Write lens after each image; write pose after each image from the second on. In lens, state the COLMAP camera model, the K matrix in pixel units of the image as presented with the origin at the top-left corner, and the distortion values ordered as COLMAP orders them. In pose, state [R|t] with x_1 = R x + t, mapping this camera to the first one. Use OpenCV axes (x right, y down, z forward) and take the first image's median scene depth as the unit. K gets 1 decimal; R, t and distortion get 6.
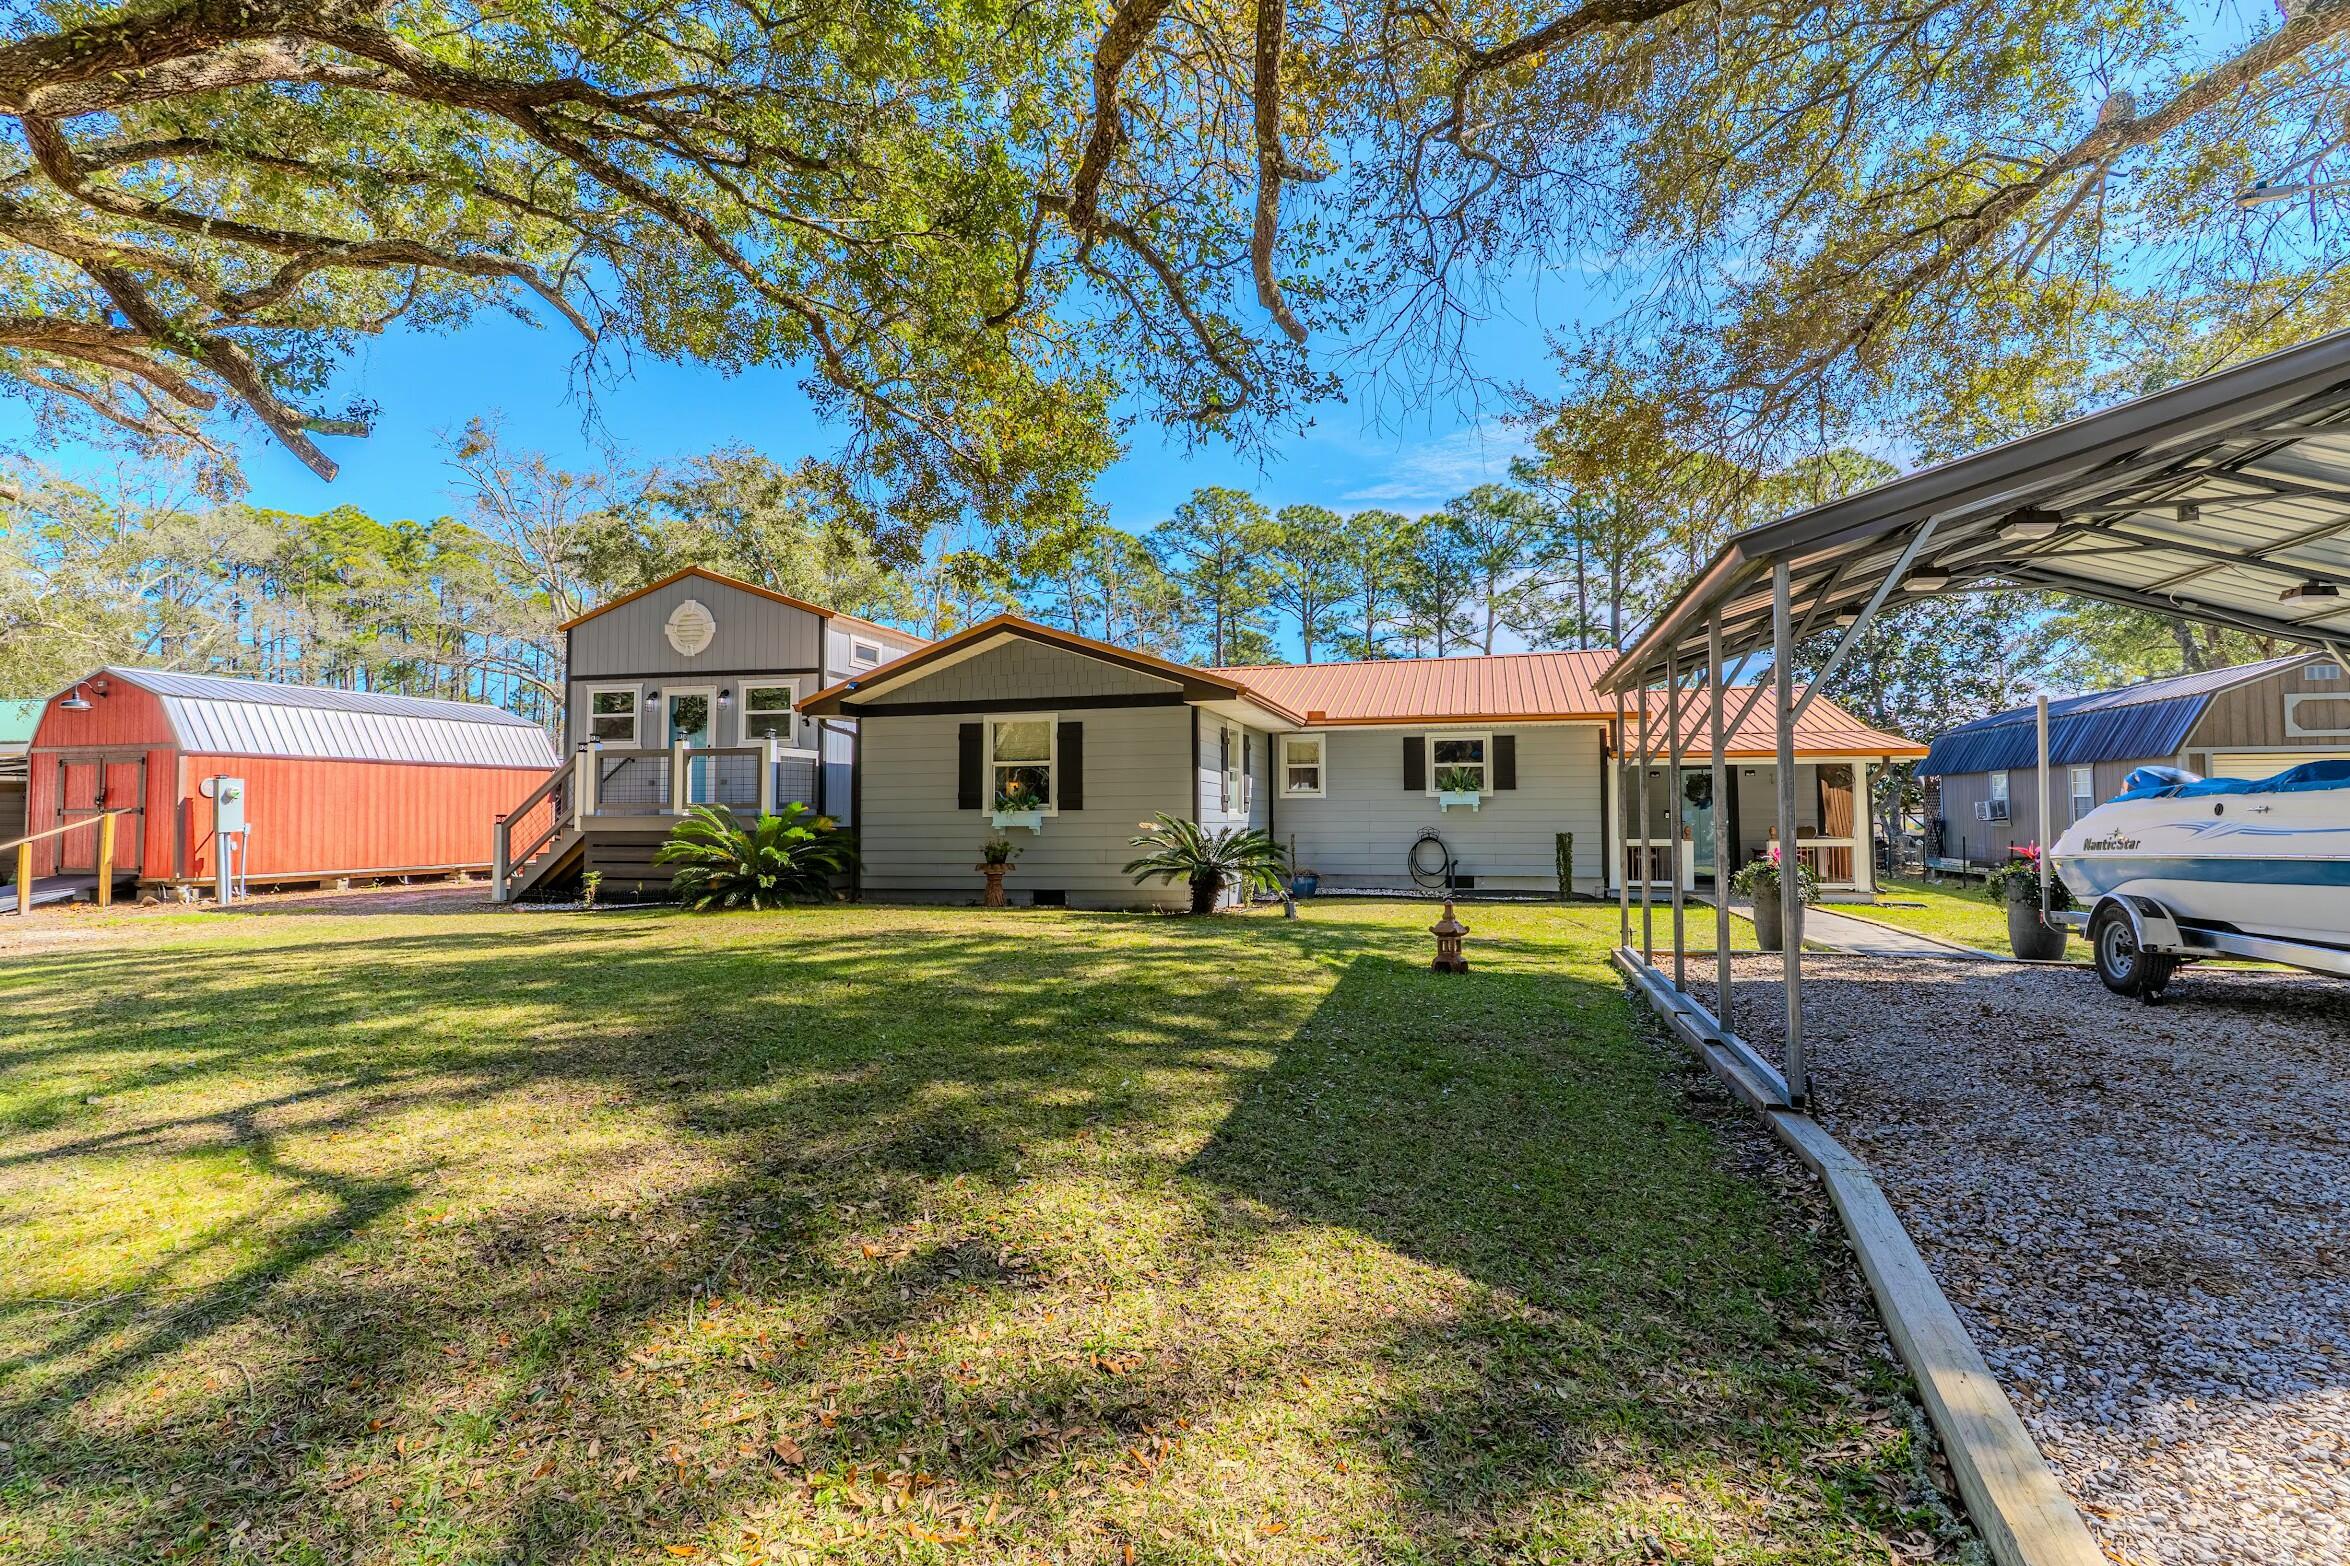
lens RADIAL K [[1134.0, 0, 1147.7], [0, 1134.0, 773.6], [0, 0, 1]] dist [-0.000828, 0.000075]
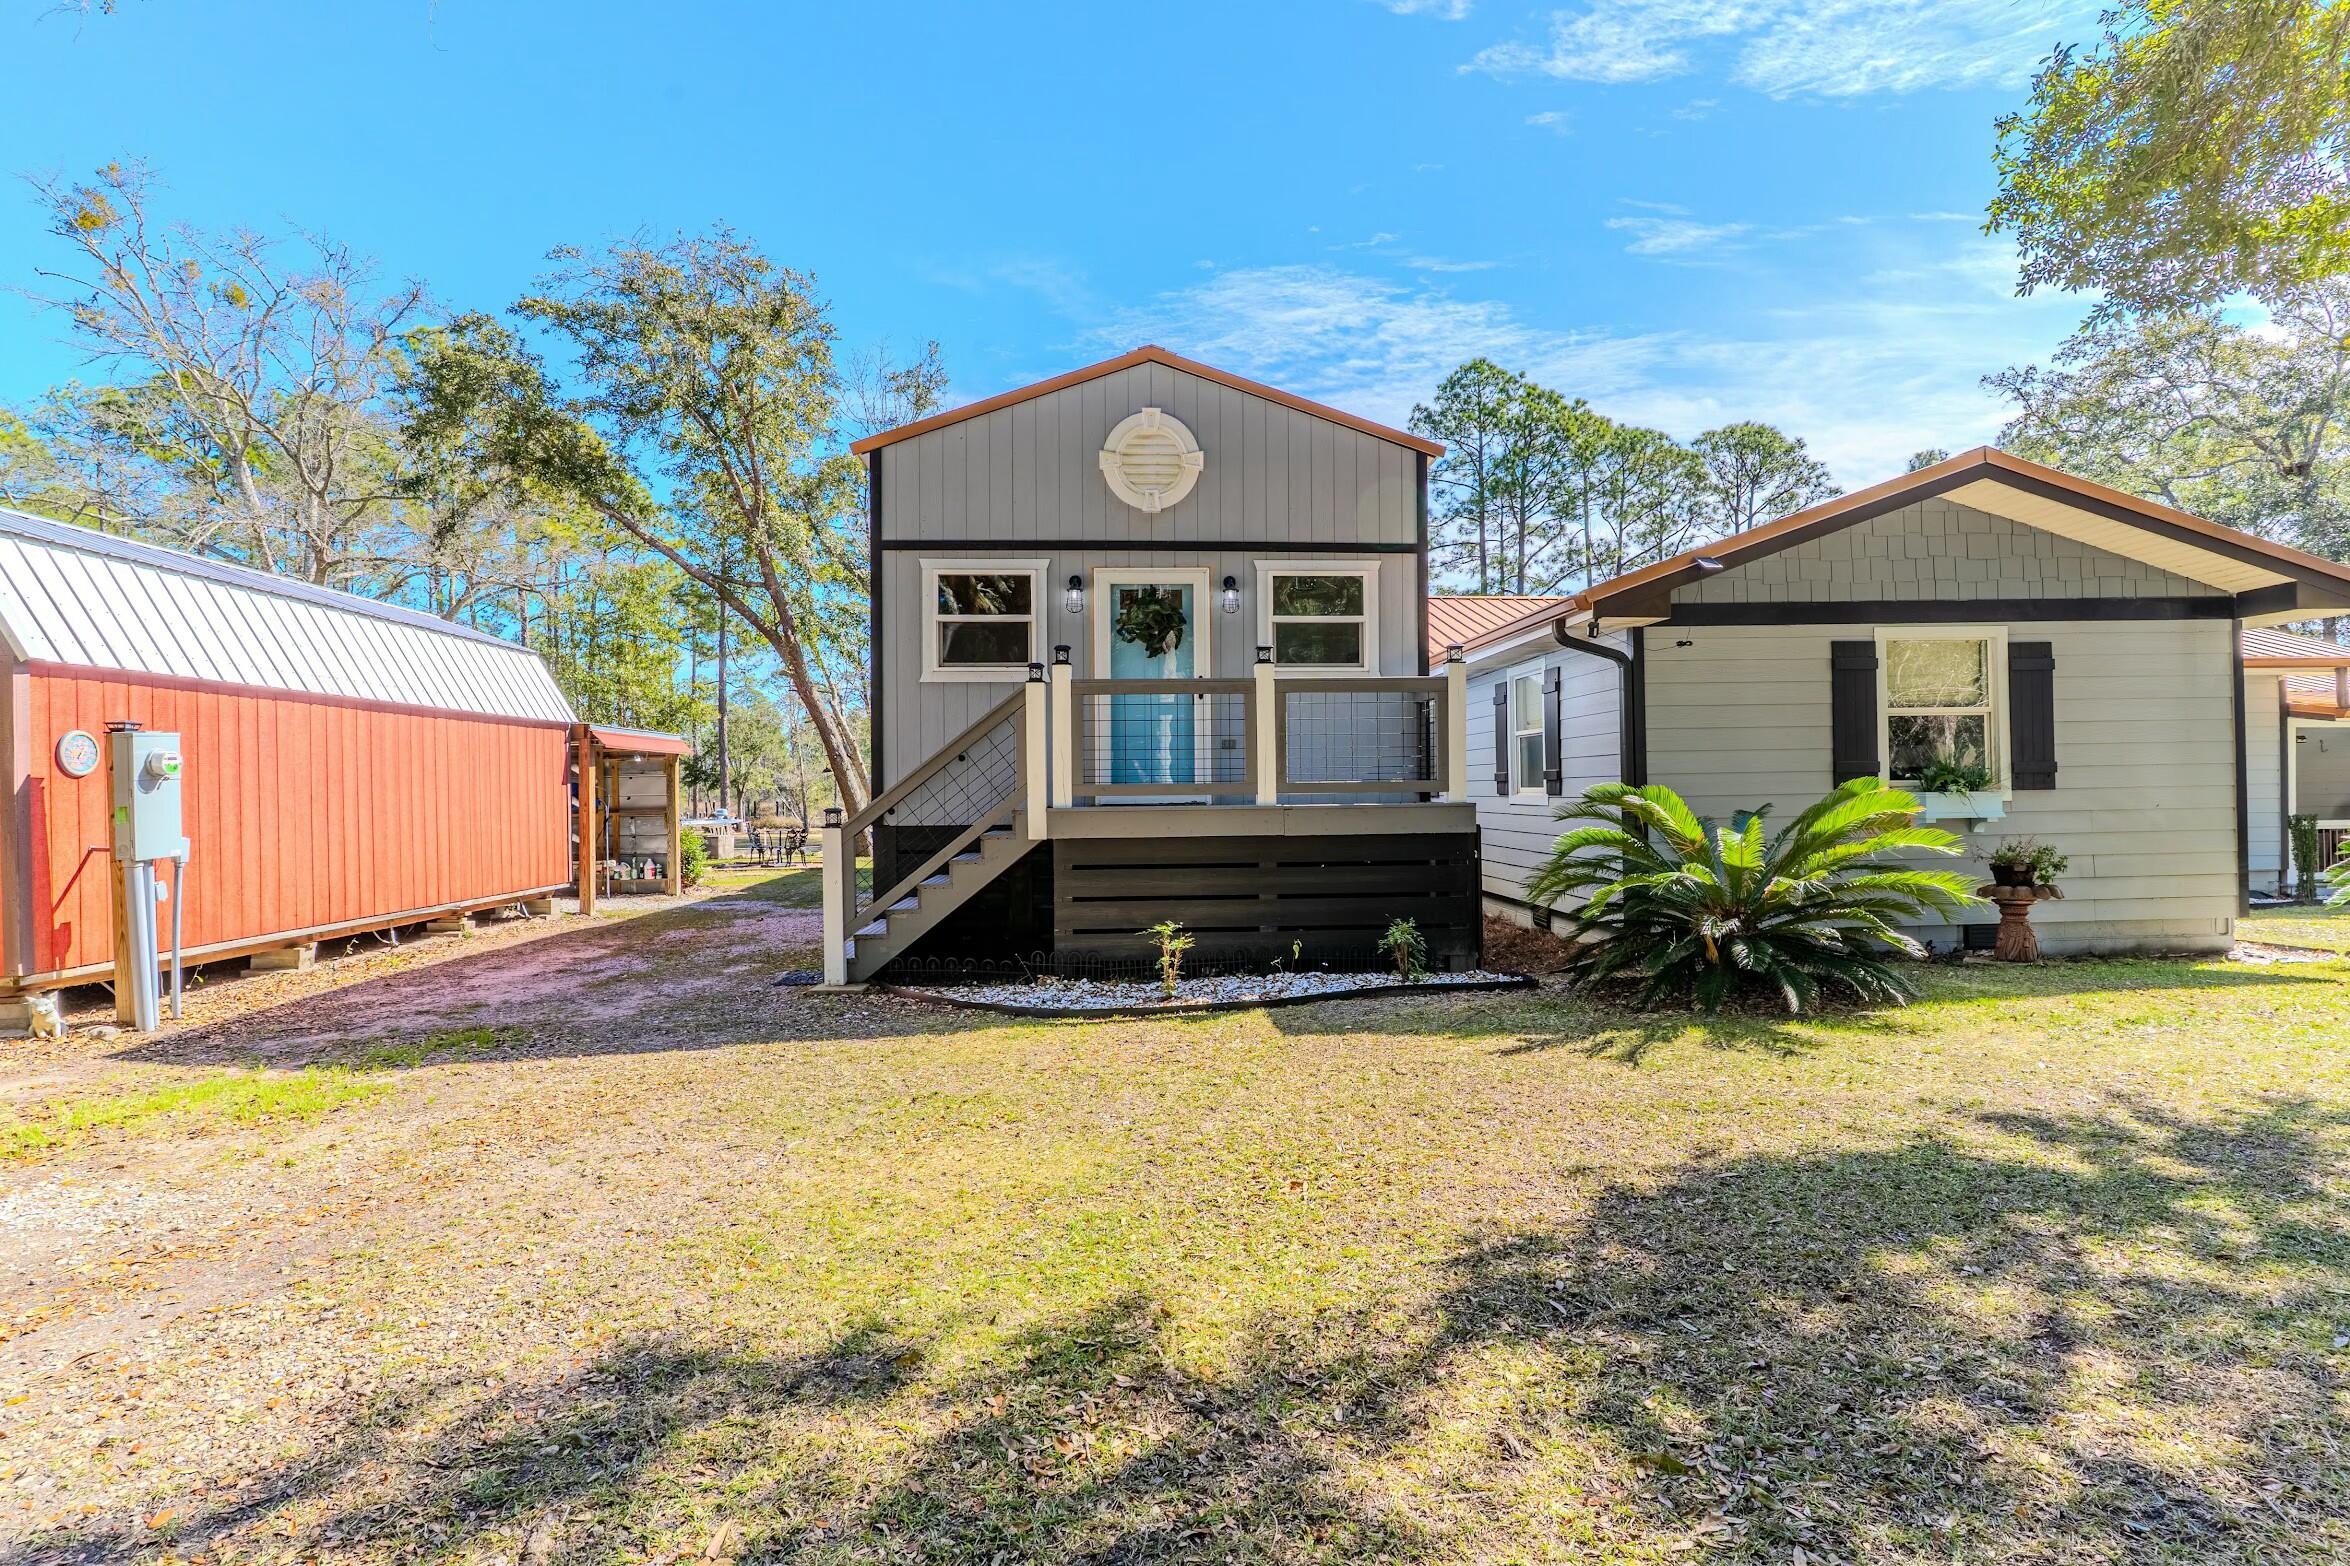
lens RADIAL K [[1186.9, 0, 1172.4], [0, 1186.9, 795.6], [0, 0, 1]] dist [-0.004608, -0.000531]
pose [[0.948790, -0.009998, 0.315751, -0.586165], [-0.001814, 0.999310, 0.037095, 0.011268], [-0.315904, -0.035769, 0.948117, 0.462265]]
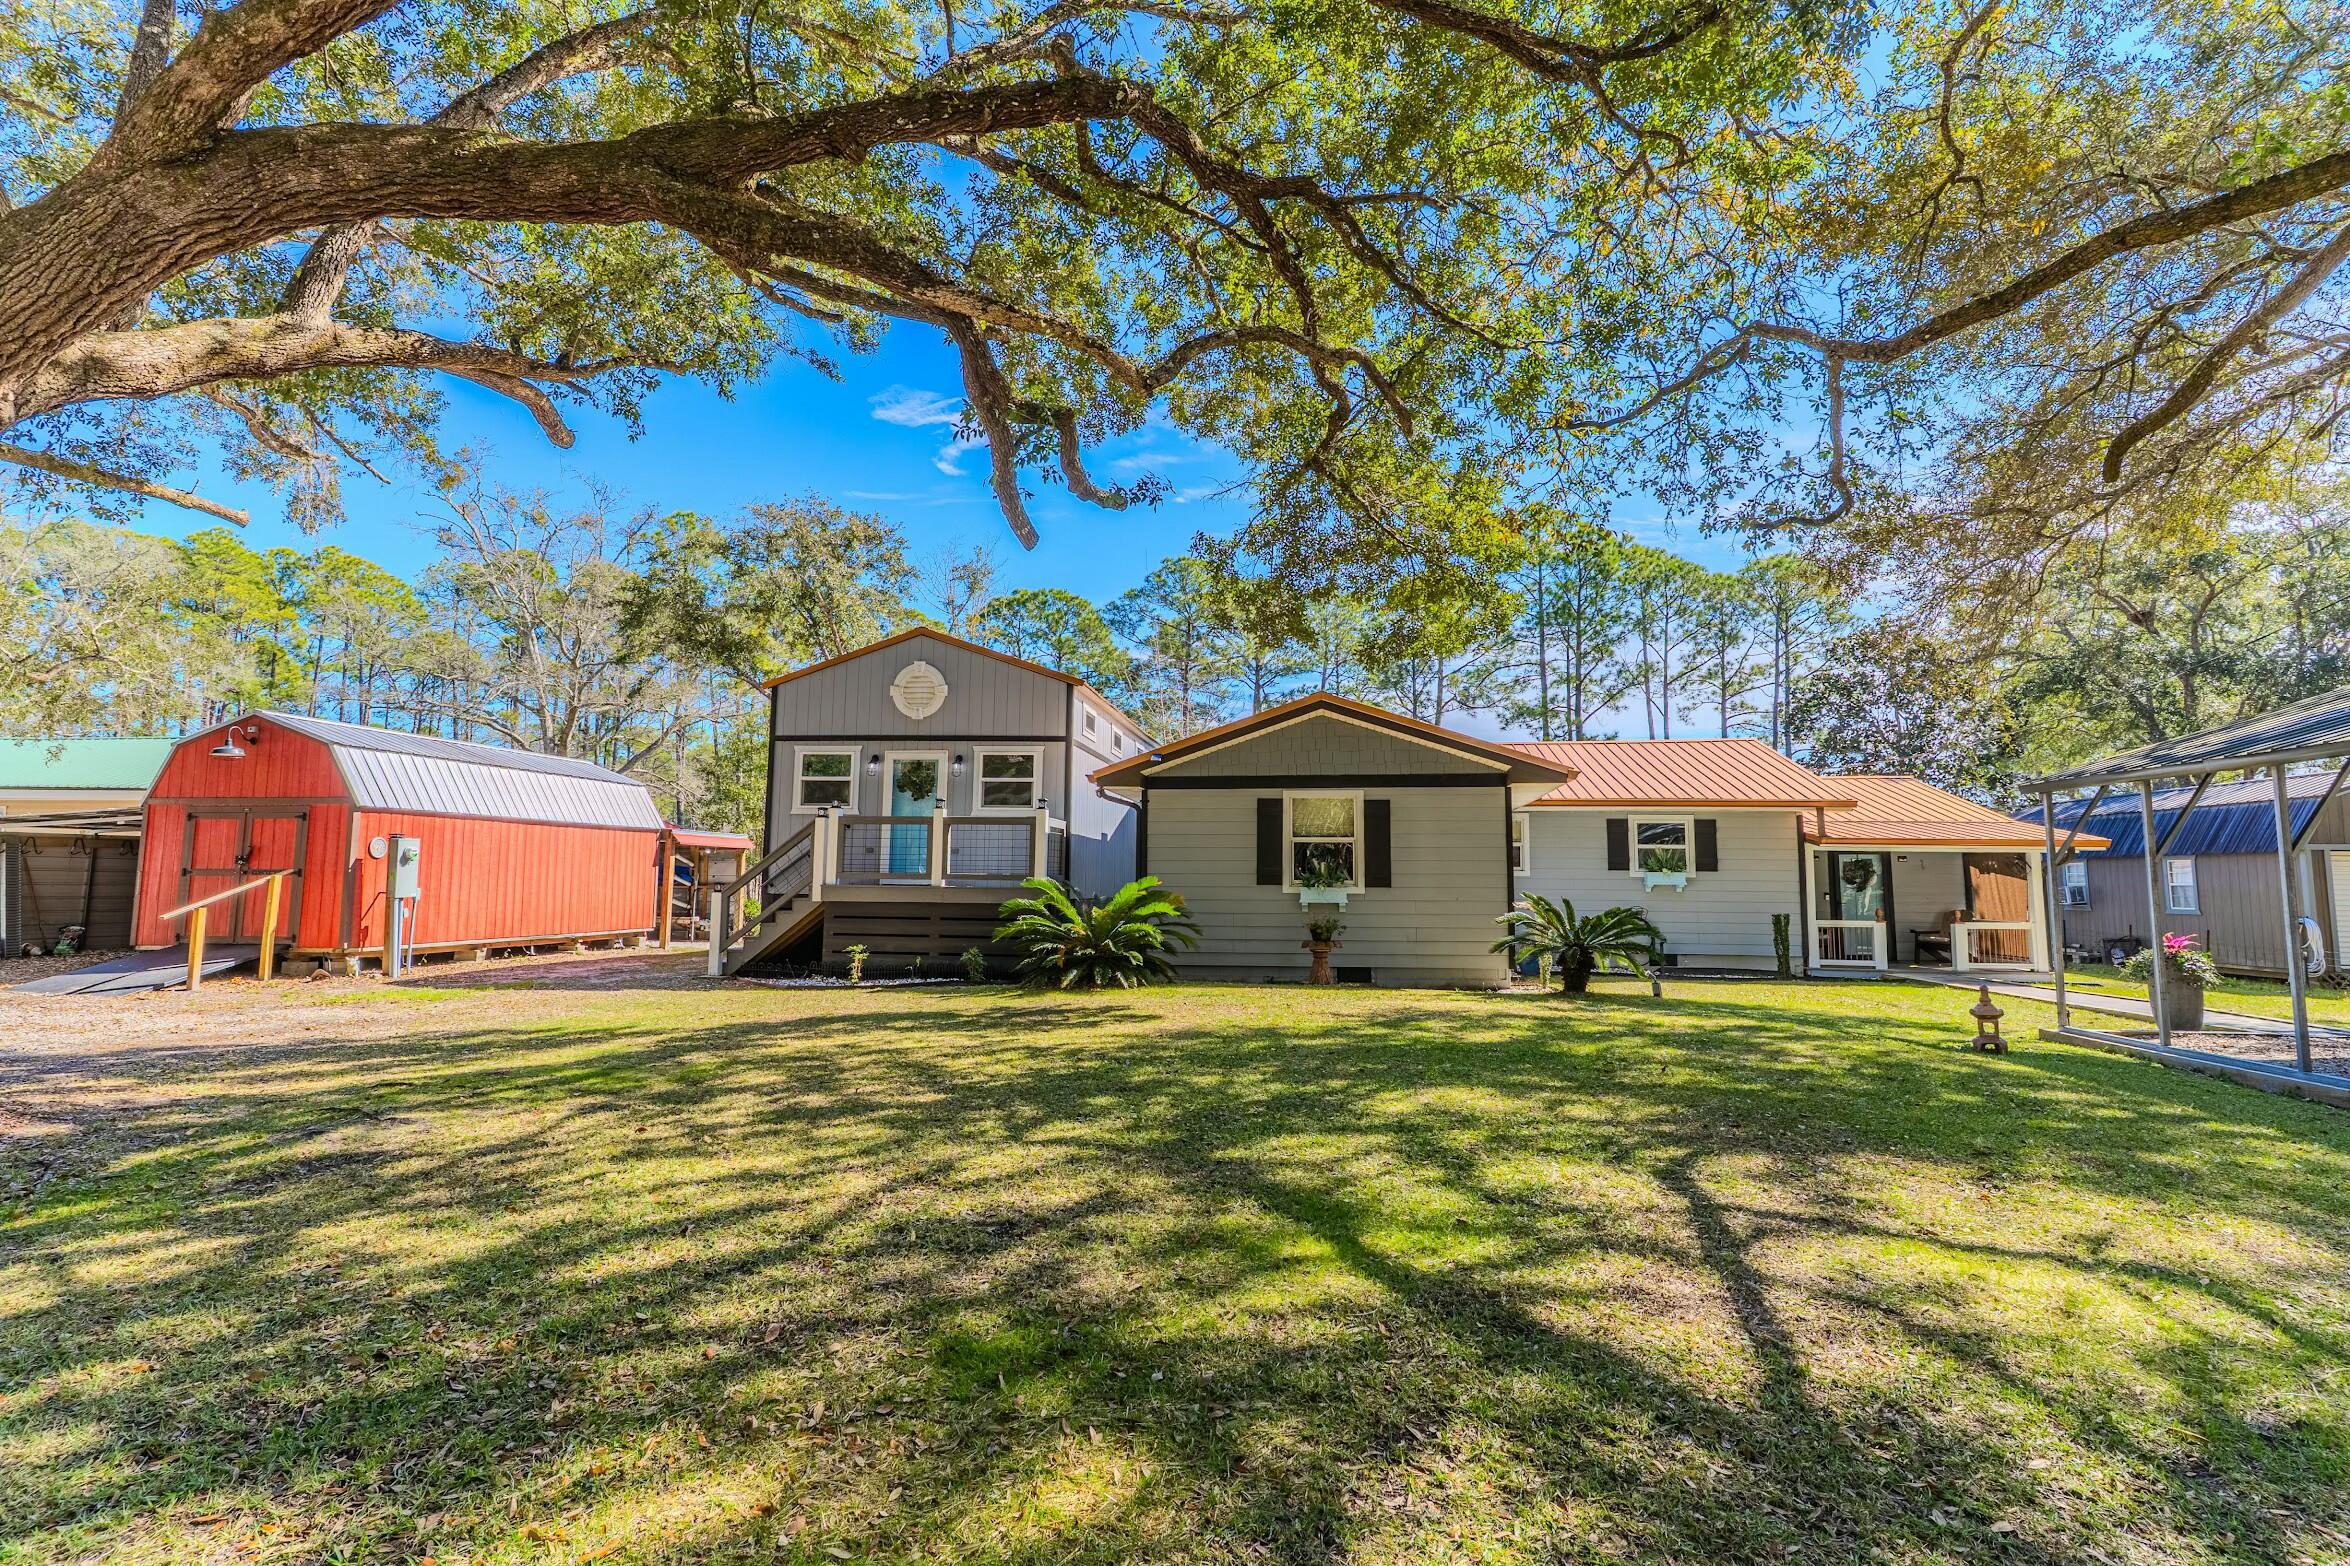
lens RADIAL K [[1169.6, 0, 1161.1], [0, 1169.6, 770.8], [0, 0, 1]] dist [-0.001506, -0.000033]
pose [[0.991564, 0.026165, 0.126948, -0.330349], [-0.018570, 0.997986, -0.060652, -0.003757], [-0.128280, 0.057783, 0.990053, -0.005753]]
